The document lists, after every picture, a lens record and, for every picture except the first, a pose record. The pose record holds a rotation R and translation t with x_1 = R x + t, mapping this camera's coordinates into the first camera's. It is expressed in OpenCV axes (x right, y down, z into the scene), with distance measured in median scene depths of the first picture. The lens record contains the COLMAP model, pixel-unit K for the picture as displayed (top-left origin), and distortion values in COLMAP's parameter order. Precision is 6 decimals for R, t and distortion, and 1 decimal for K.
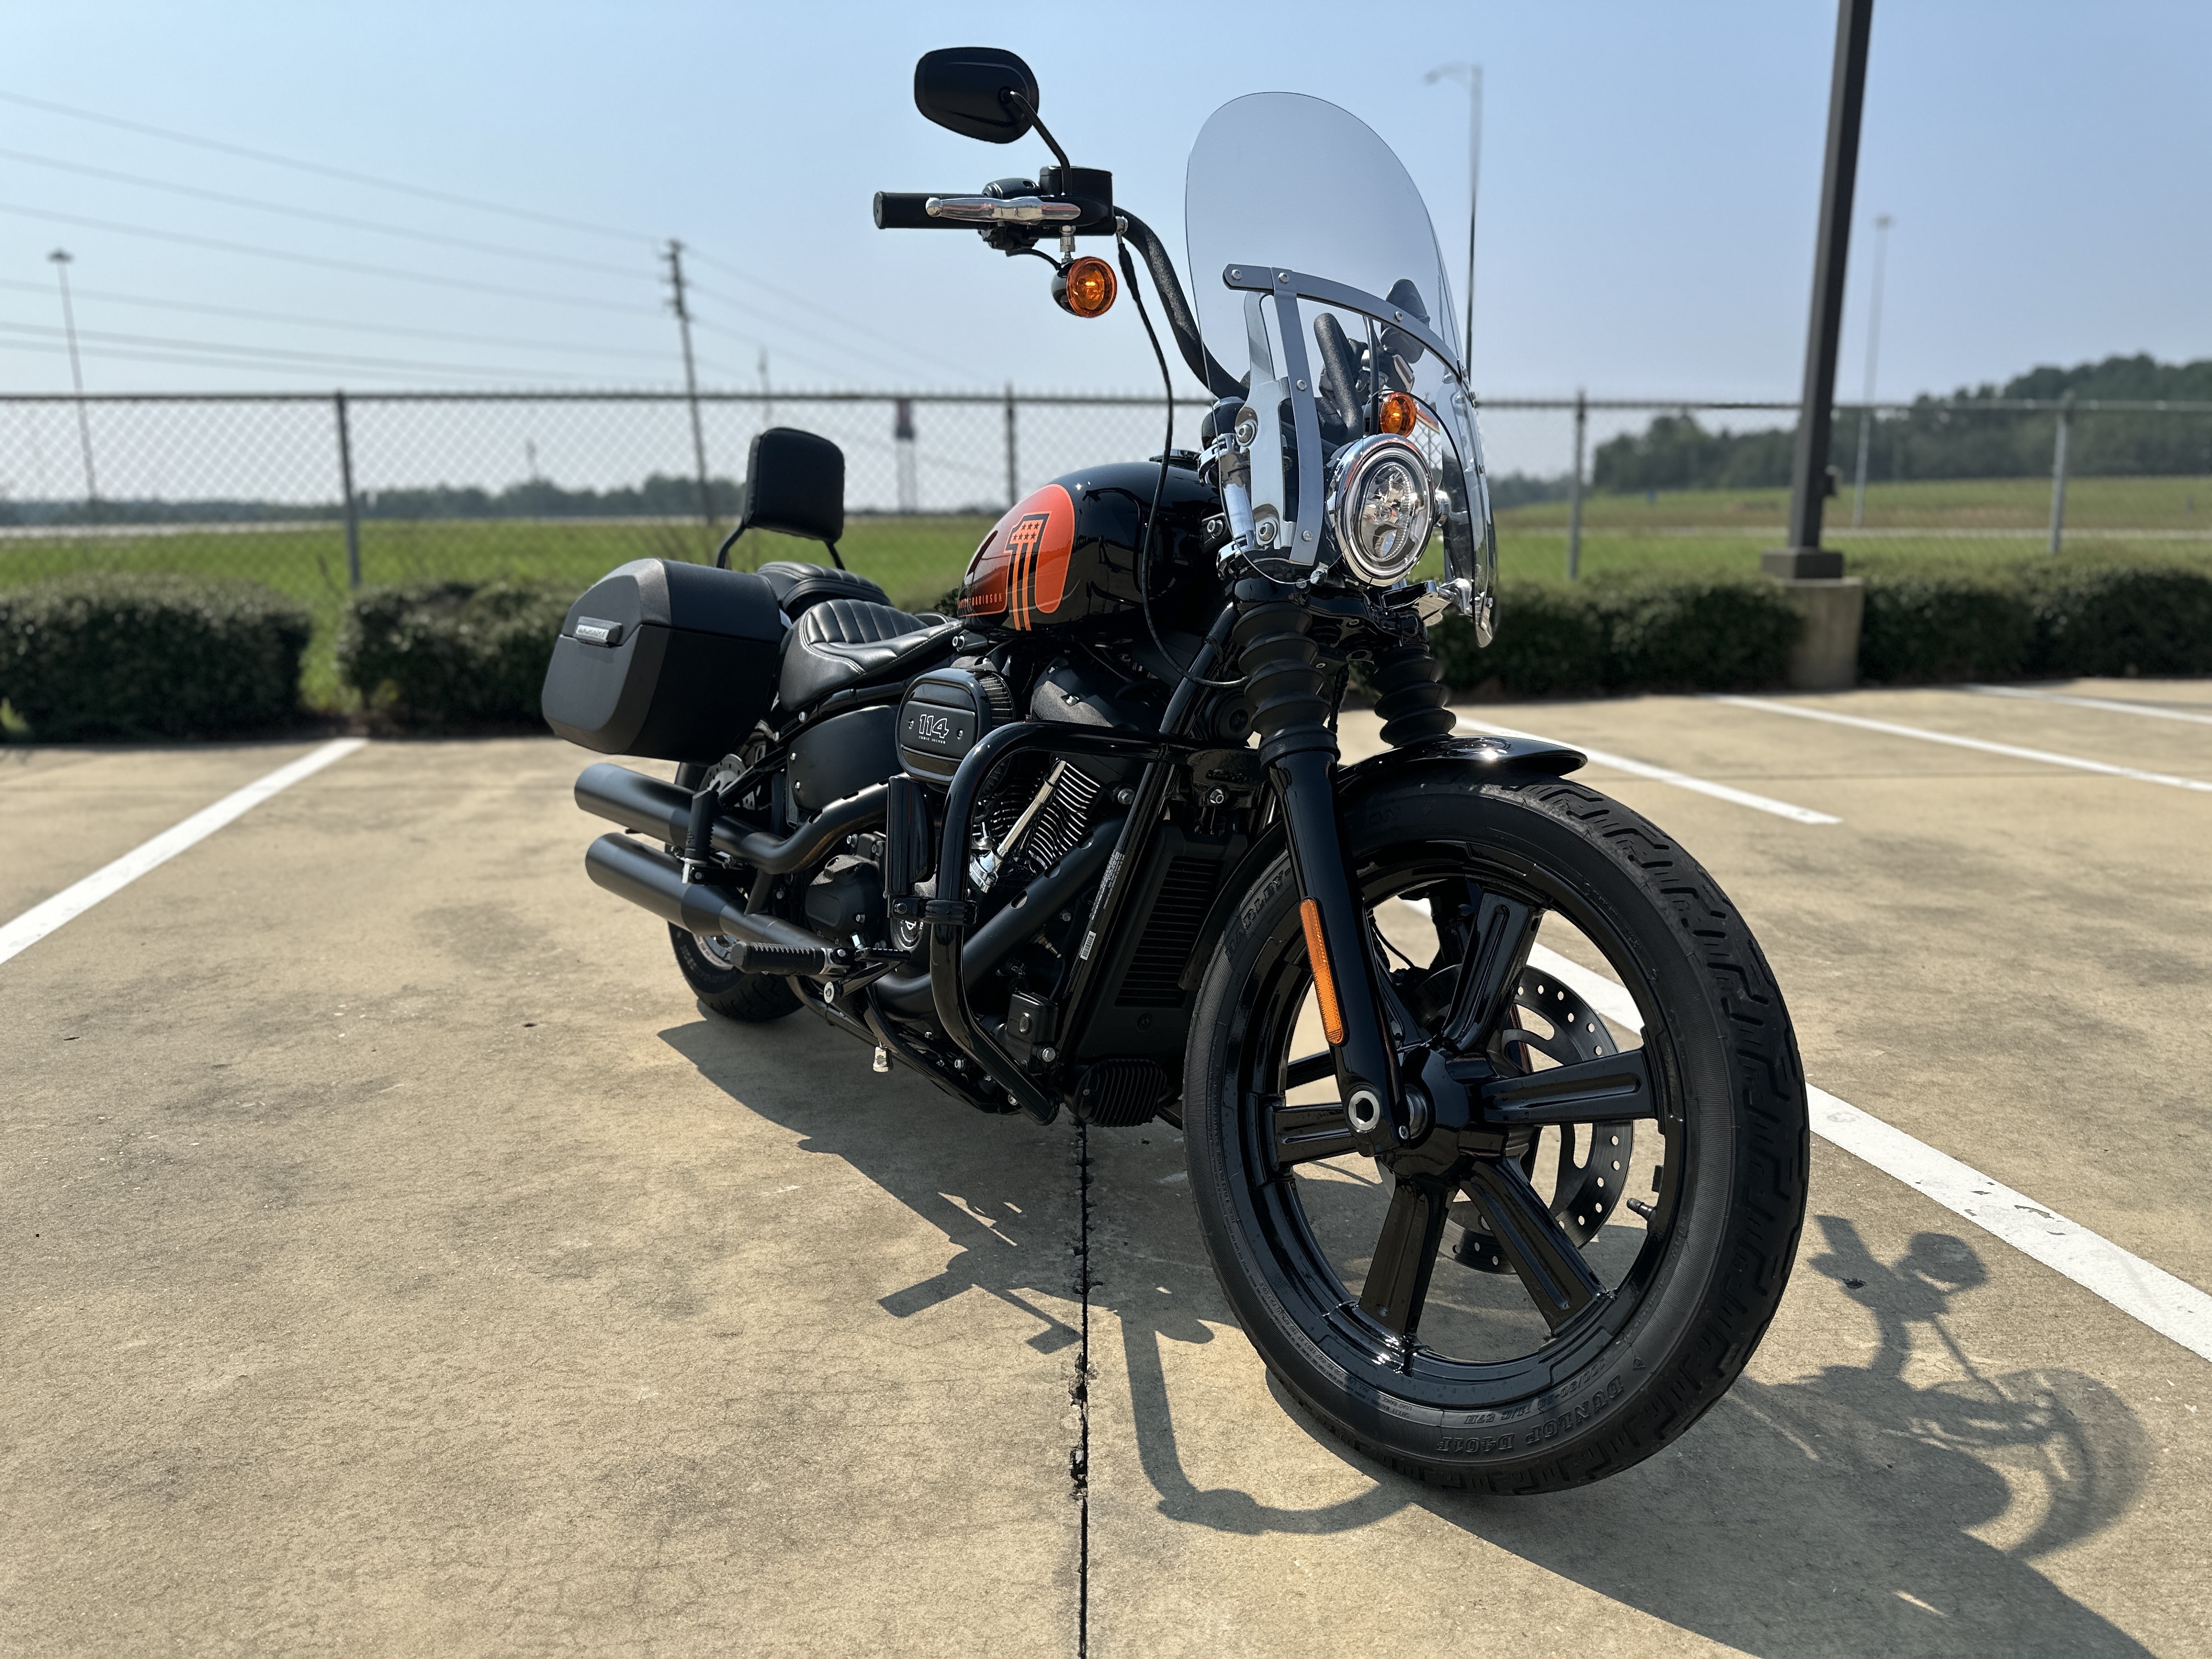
lens RADIAL K [[1542.5, 0, 1106.0], [0, 1542.5, 829.5], [0, 0, 1]] dist [0.002797, 0.001916]
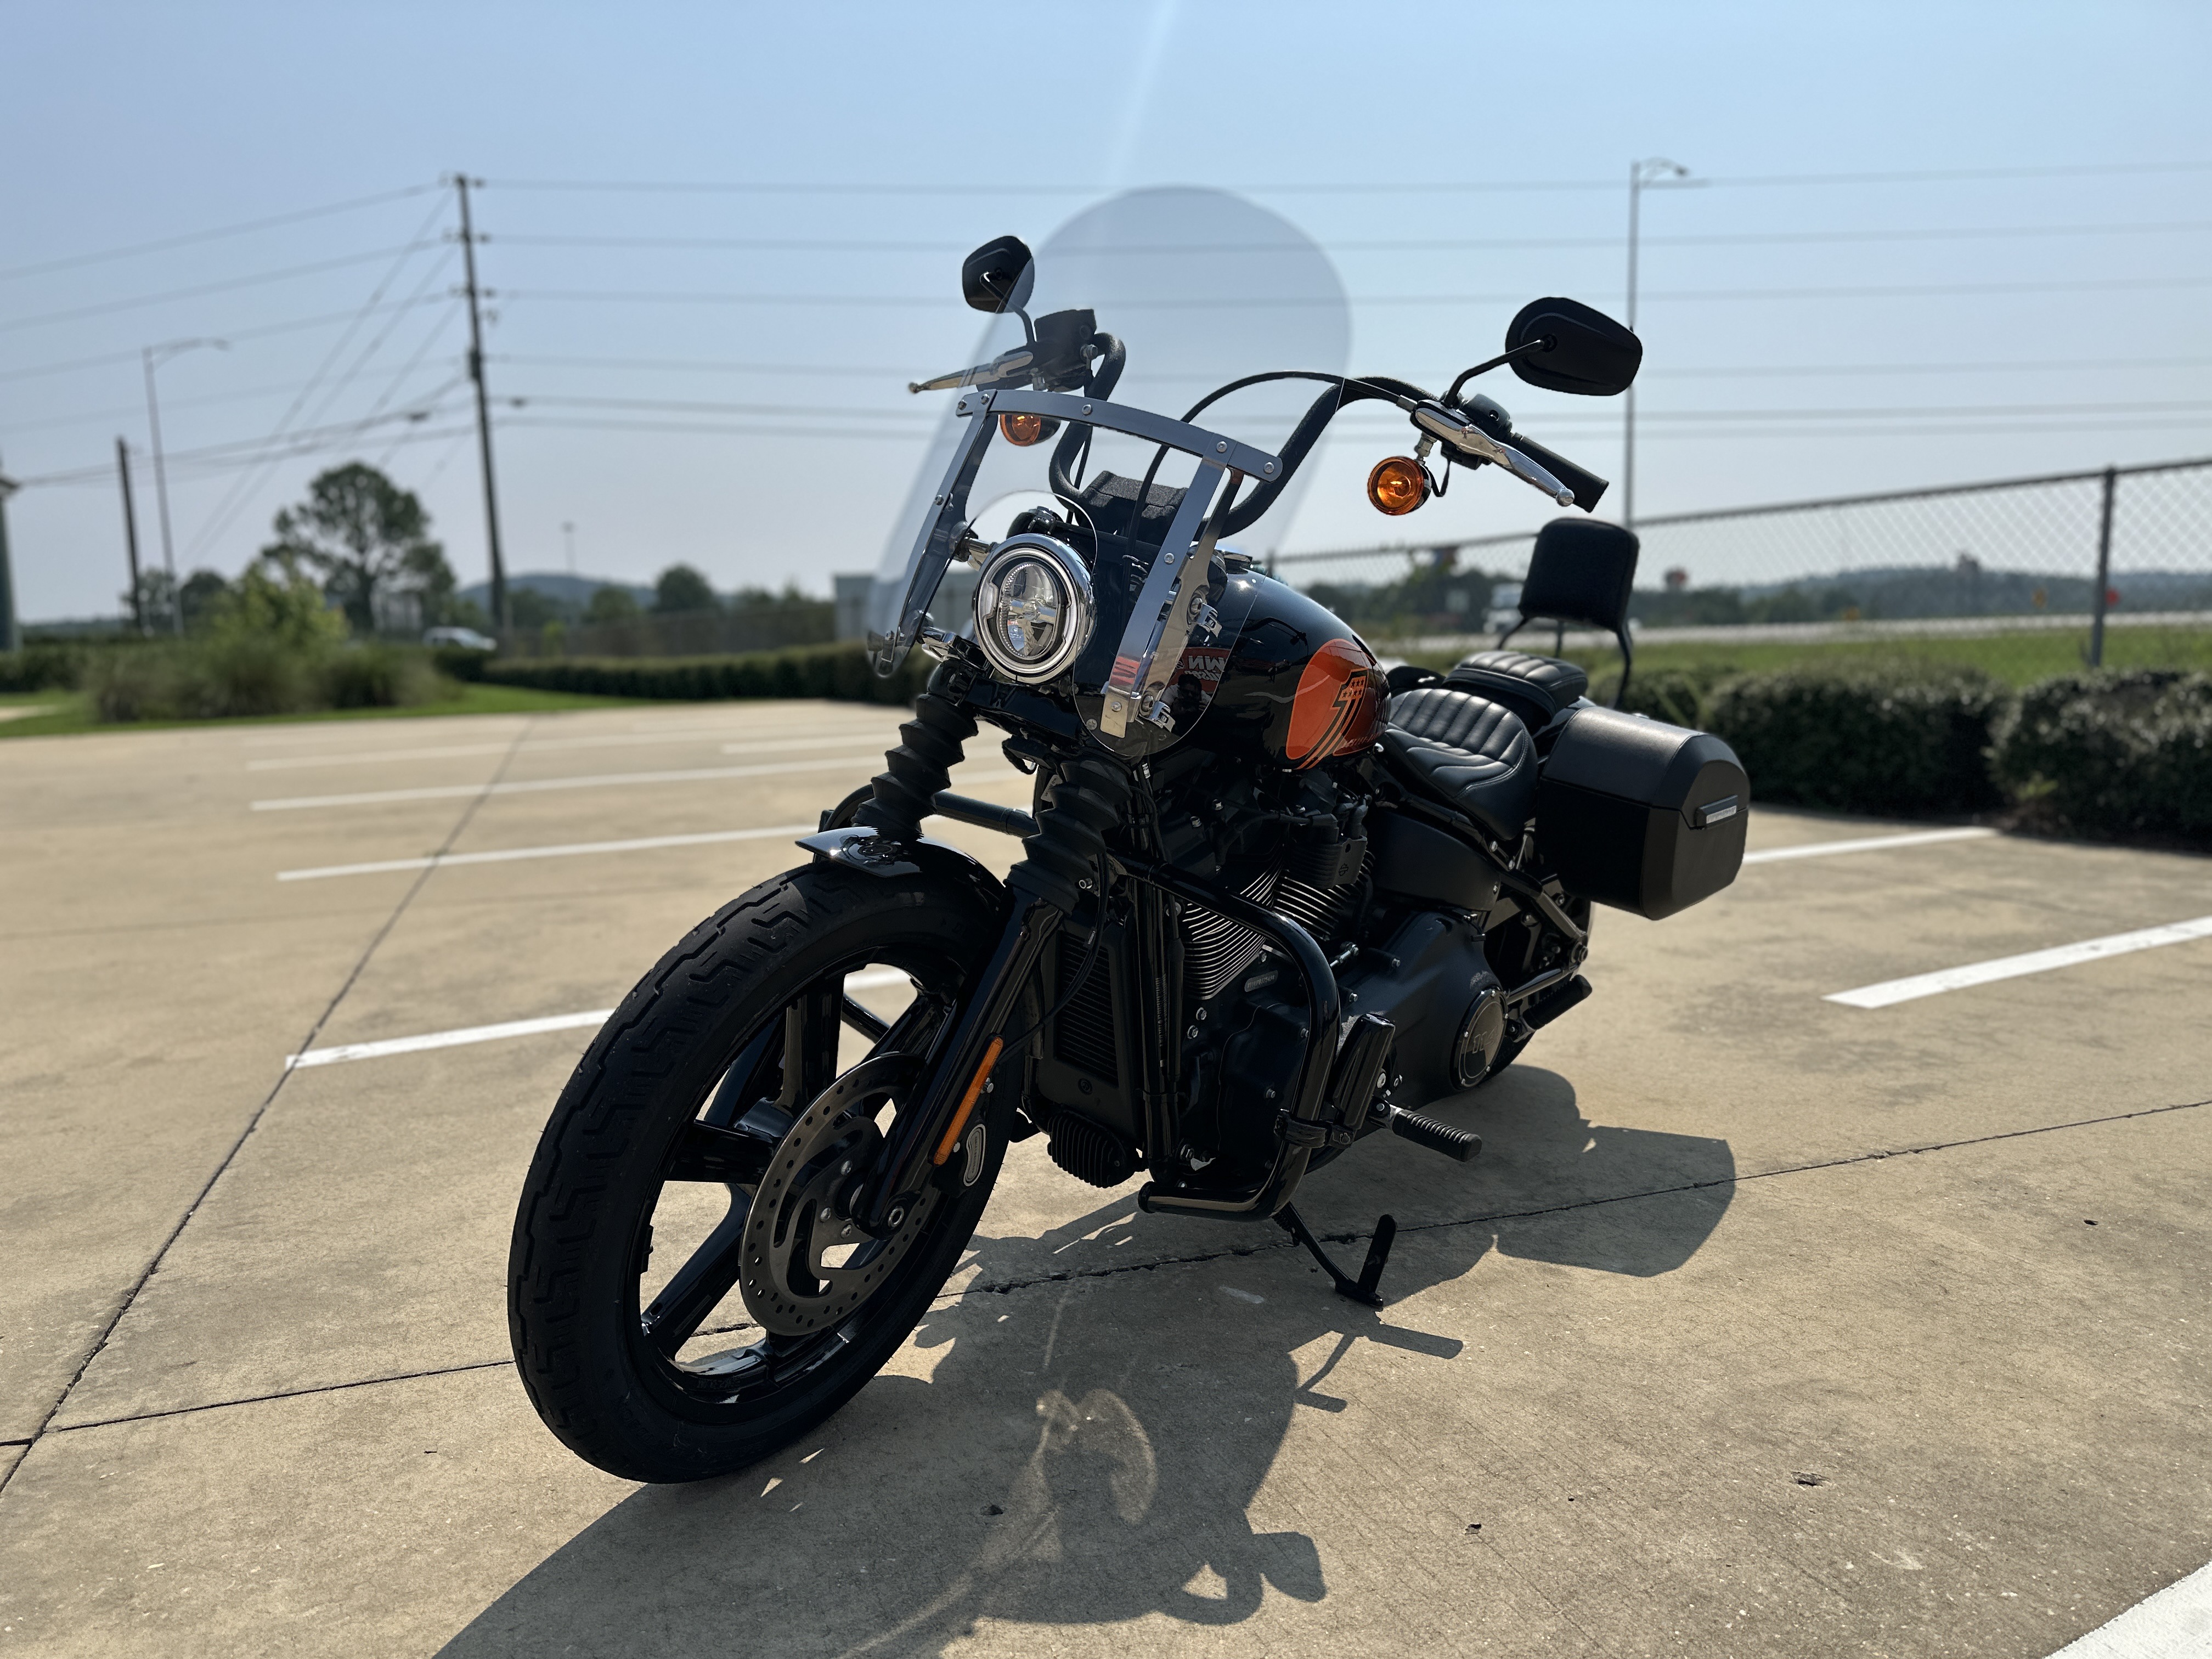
lens RADIAL K [[1567.8, 0, 1106.0], [0, 1567.8, 829.5], [0, 0, 1]] dist [0.003532, -0.001865]
pose [[0.264644, 0.115598, -0.957393, 0.318304], [-0.166684, 0.983330, 0.072655, -0.039497], [0.949832, 0.140354, 0.279501, 0.210104]]
